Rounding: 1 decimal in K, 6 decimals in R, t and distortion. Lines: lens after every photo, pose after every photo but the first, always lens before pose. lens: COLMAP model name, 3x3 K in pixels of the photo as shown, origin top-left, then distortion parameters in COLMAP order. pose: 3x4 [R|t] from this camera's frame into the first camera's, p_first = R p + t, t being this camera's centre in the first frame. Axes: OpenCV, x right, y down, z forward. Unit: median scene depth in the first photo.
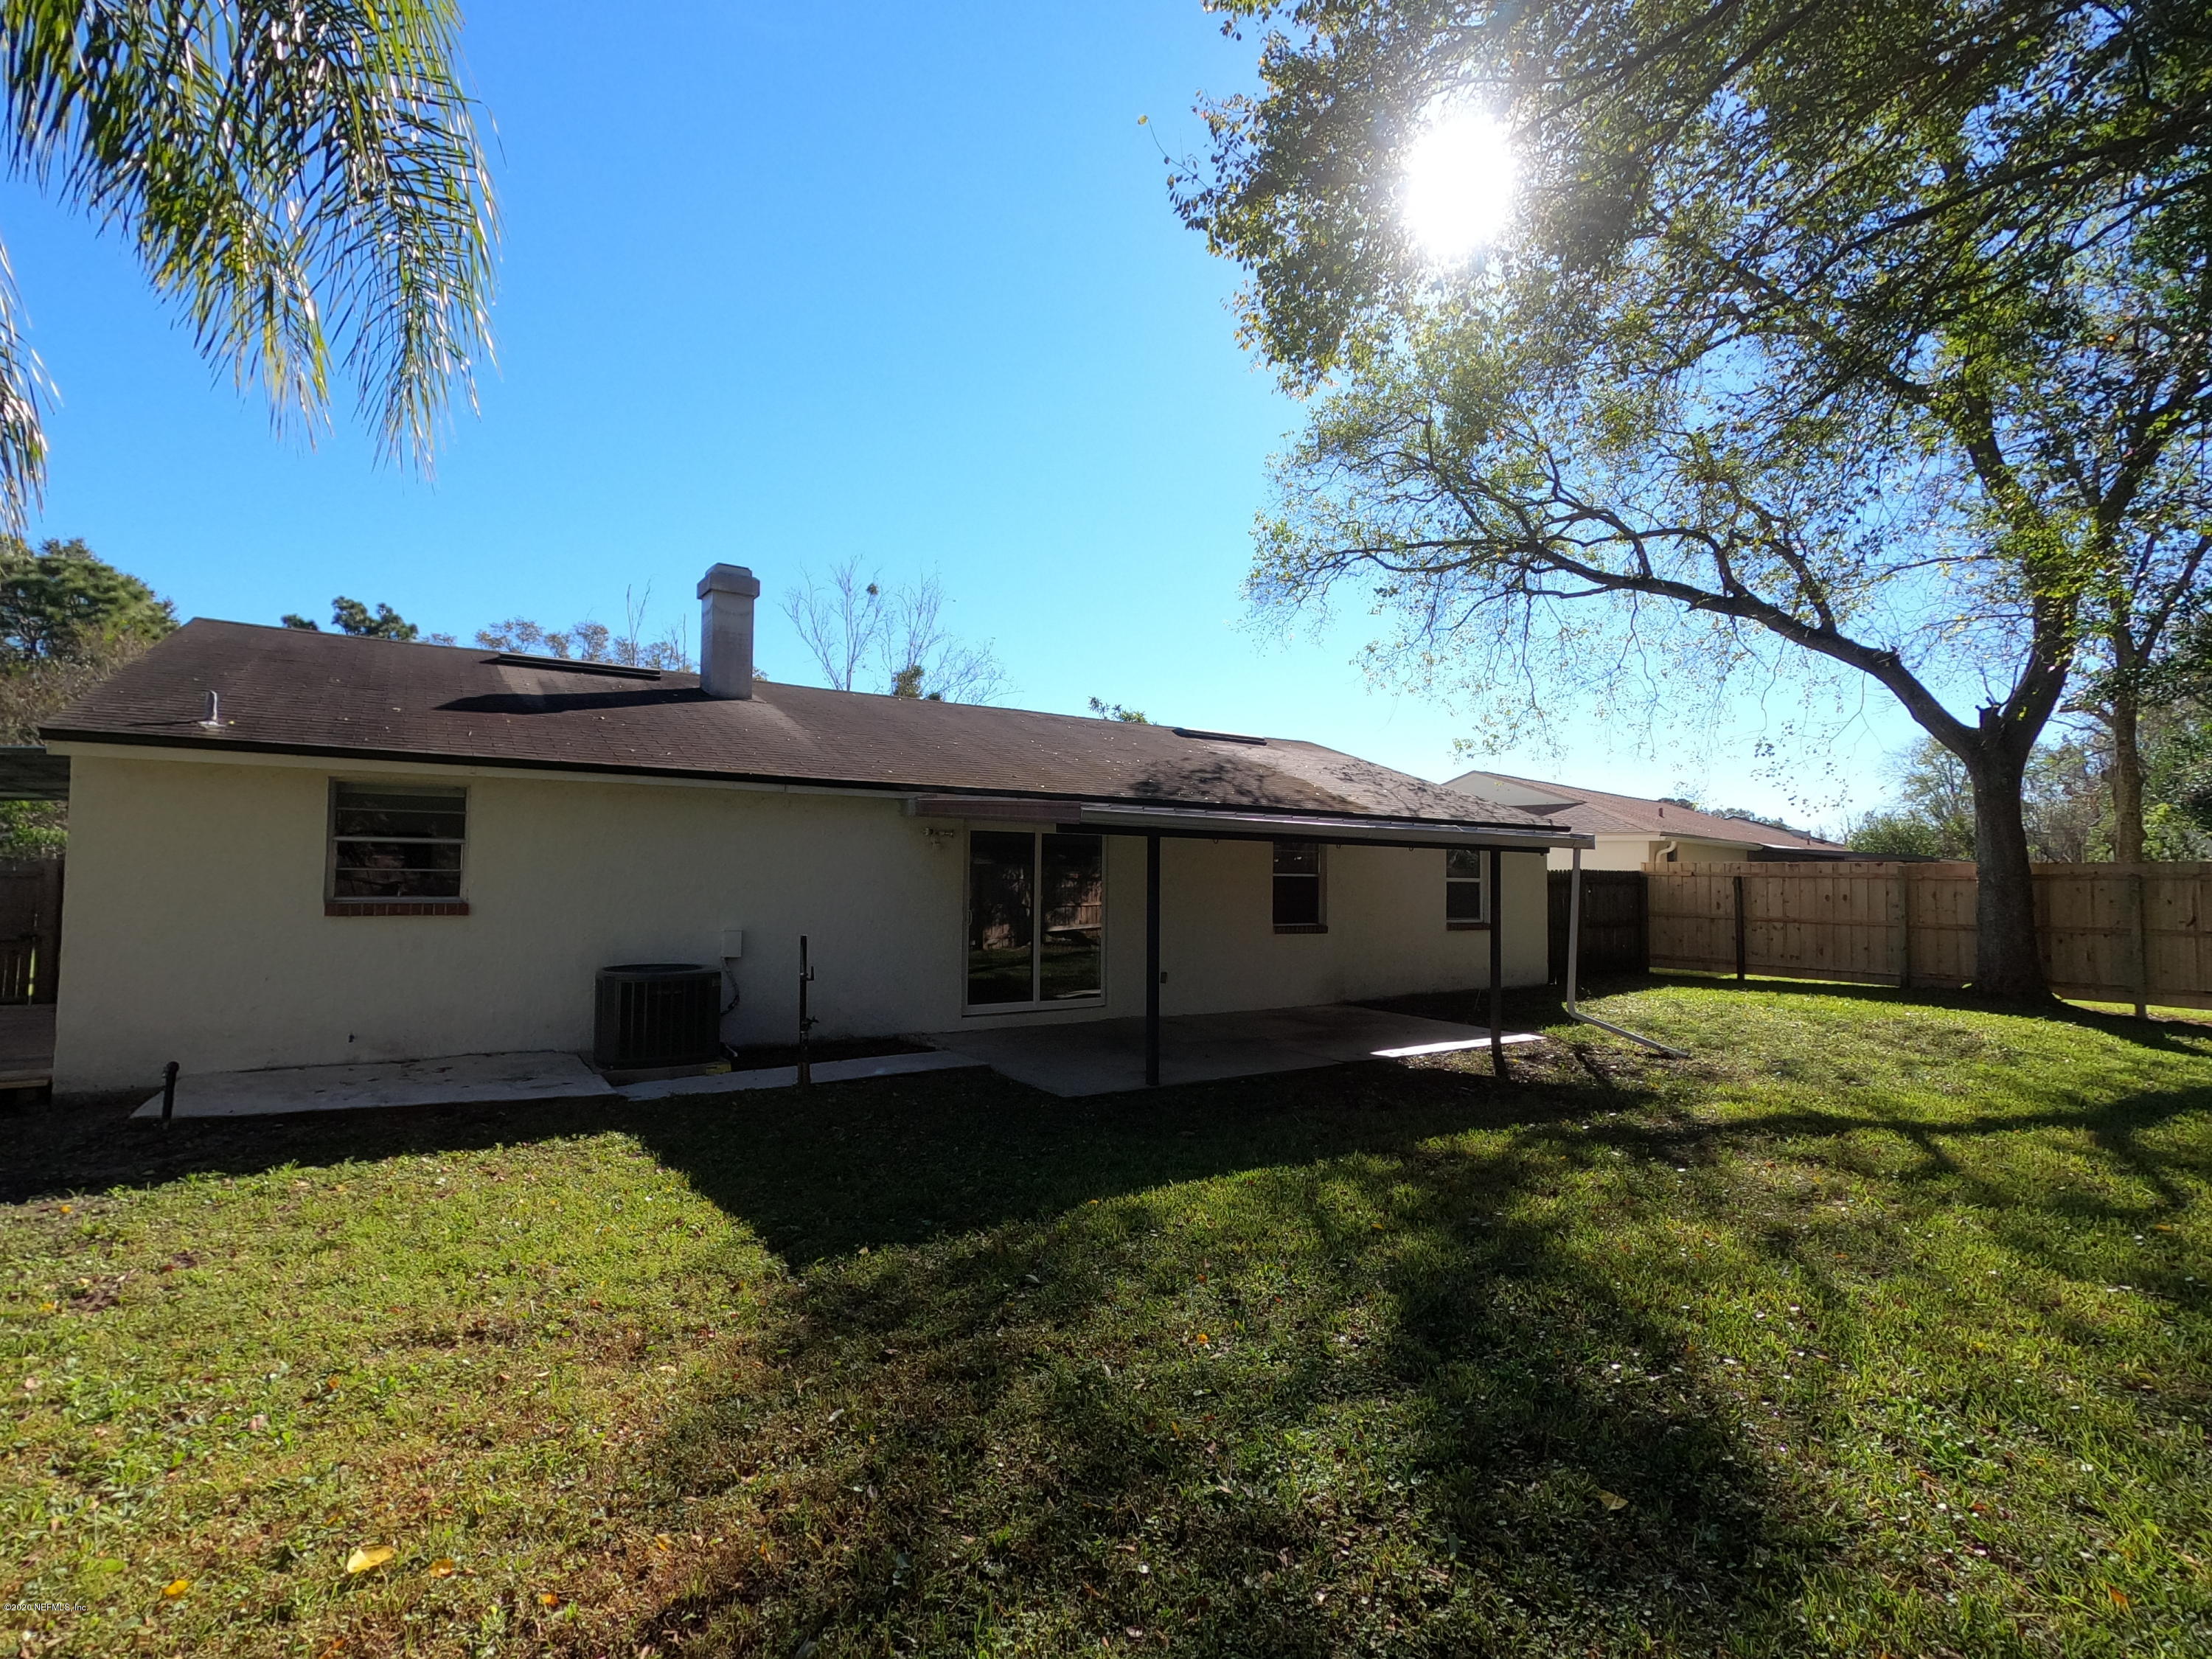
lens RADIAL K [[1044.1, 0, 1108.8], [0, 1044.1, 824.5], [0, 0, 1]] dist [-0.002602, -0.001213]
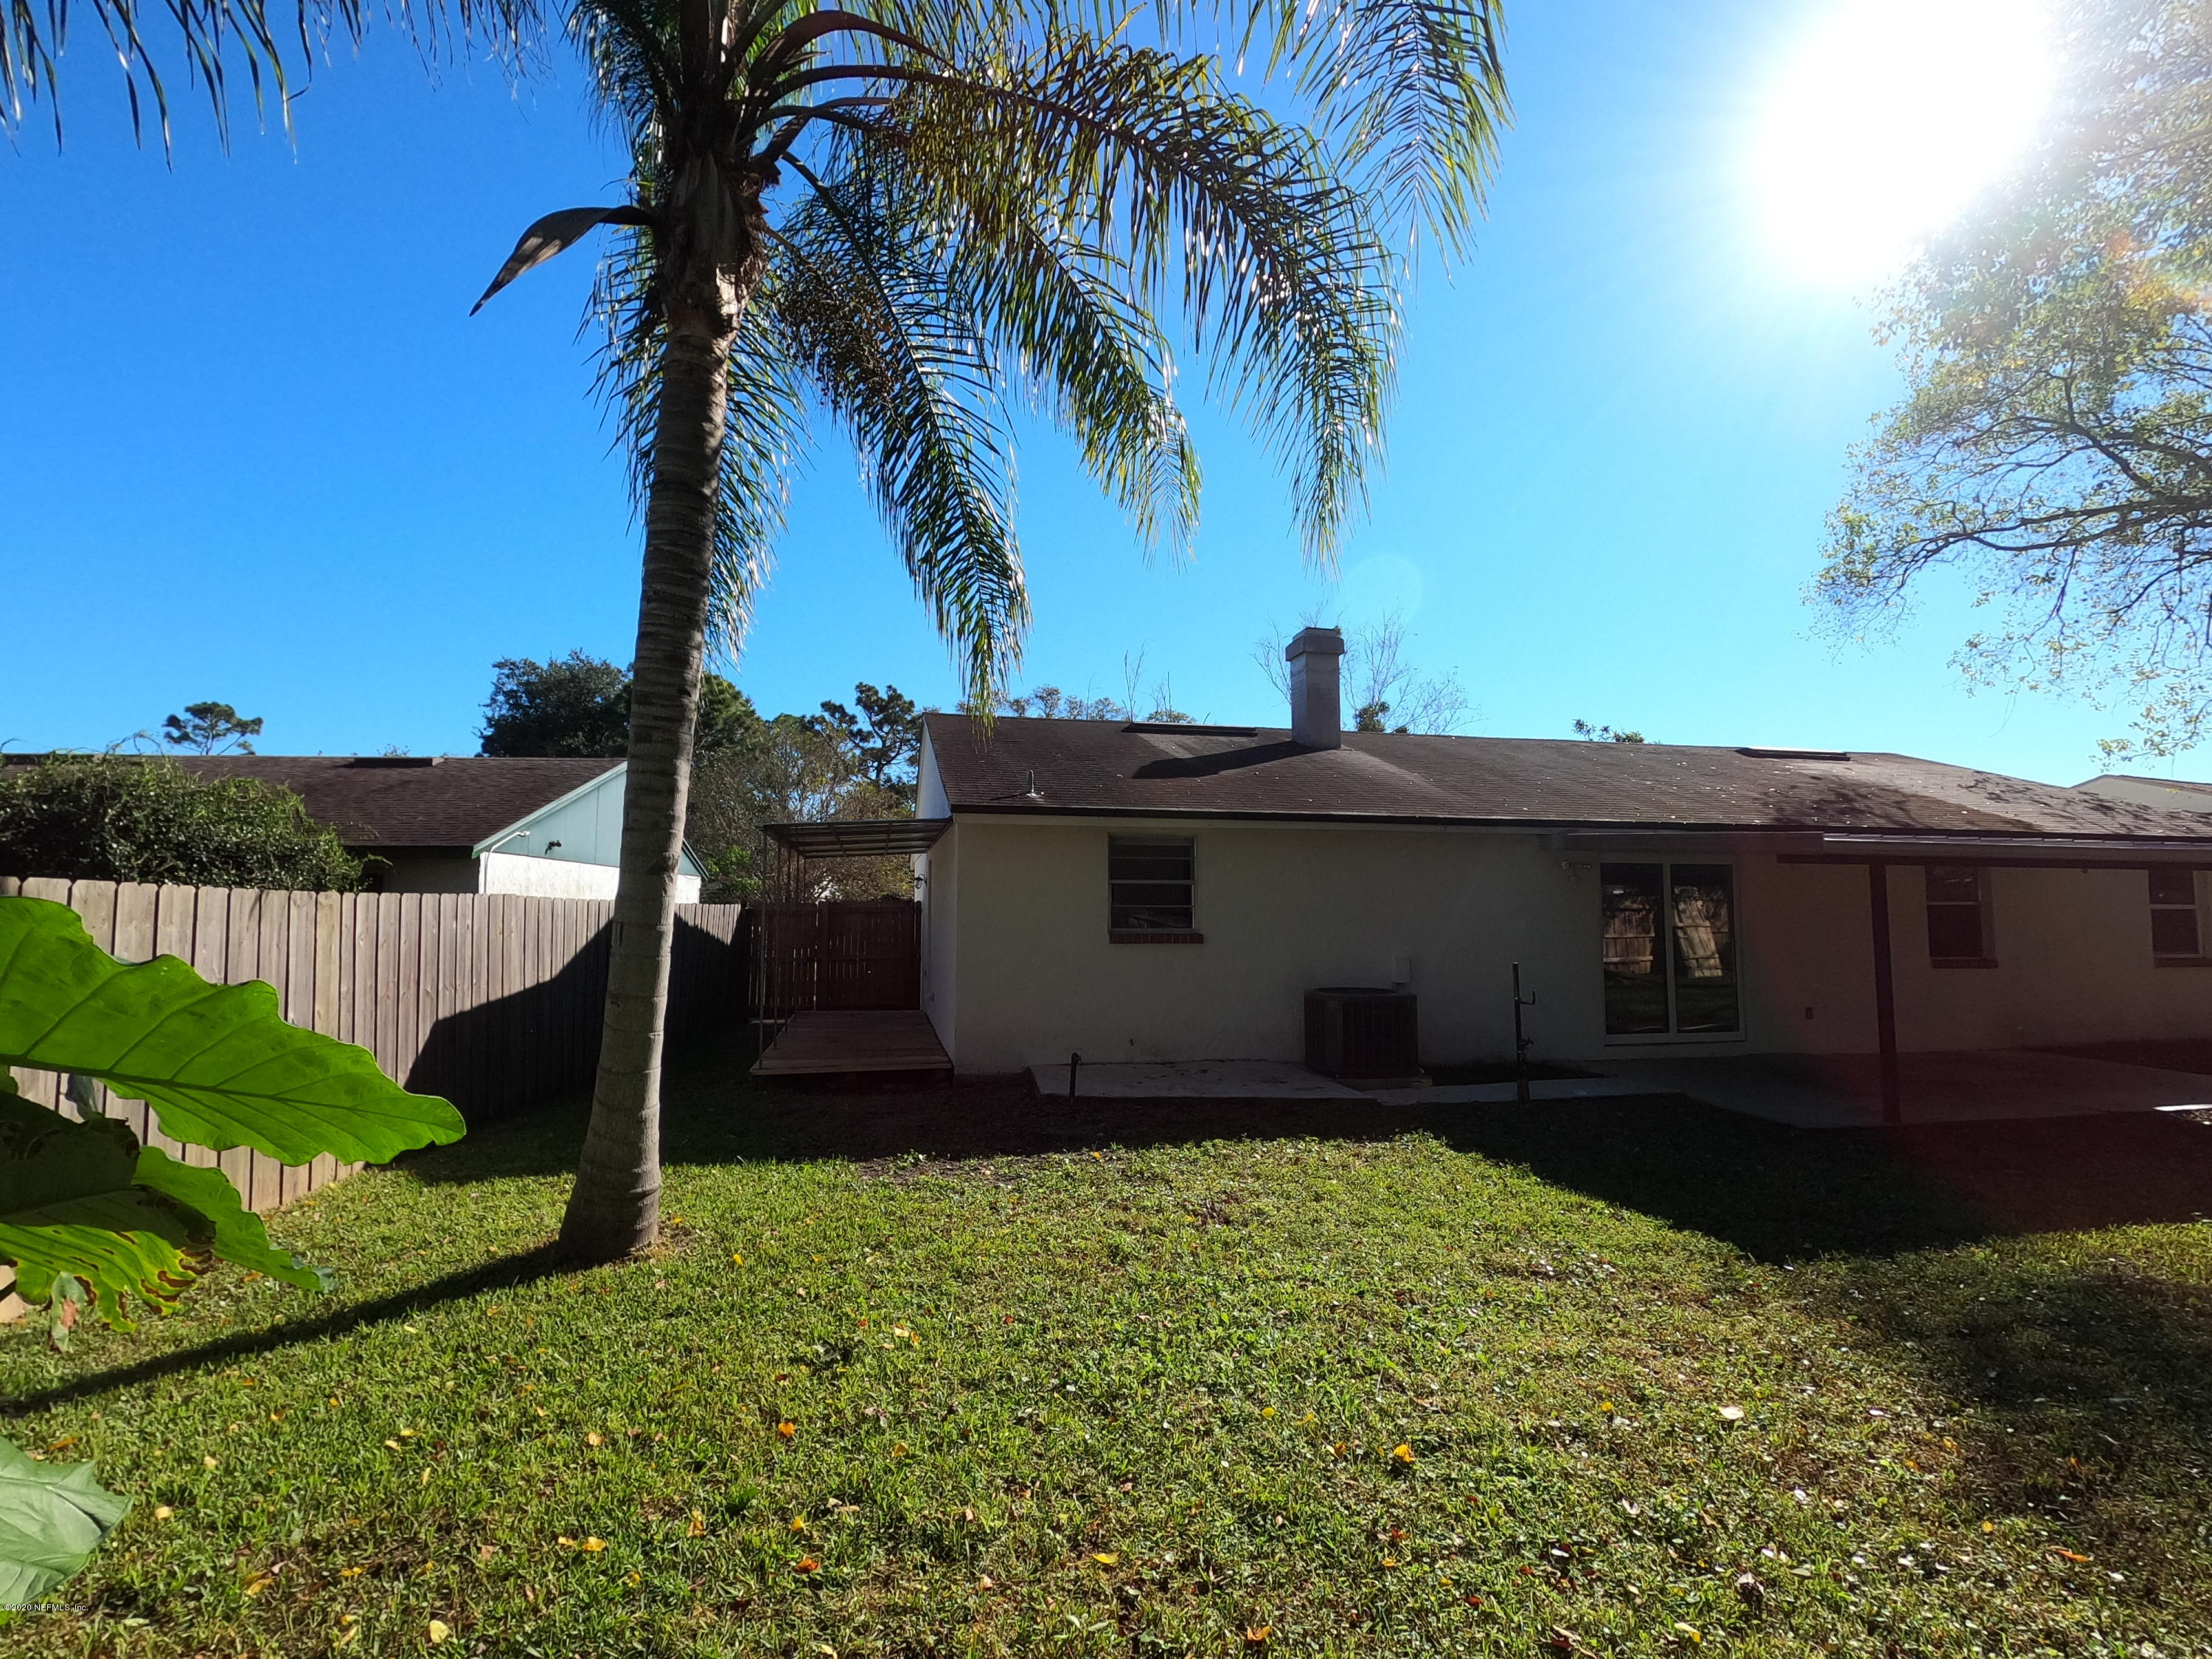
lens RADIAL K [[1044.1, 0, 1103.6], [0, 1044.1, 828.6], [0, 0, 1]] dist [-0.002602, -0.001213]
pose [[0.930981, -0.036519, -0.363236, -0.171034], [0.026412, 0.999114, -0.032754, -0.005796], [0.364111, 0.020900, 0.931121, -0.104257]]
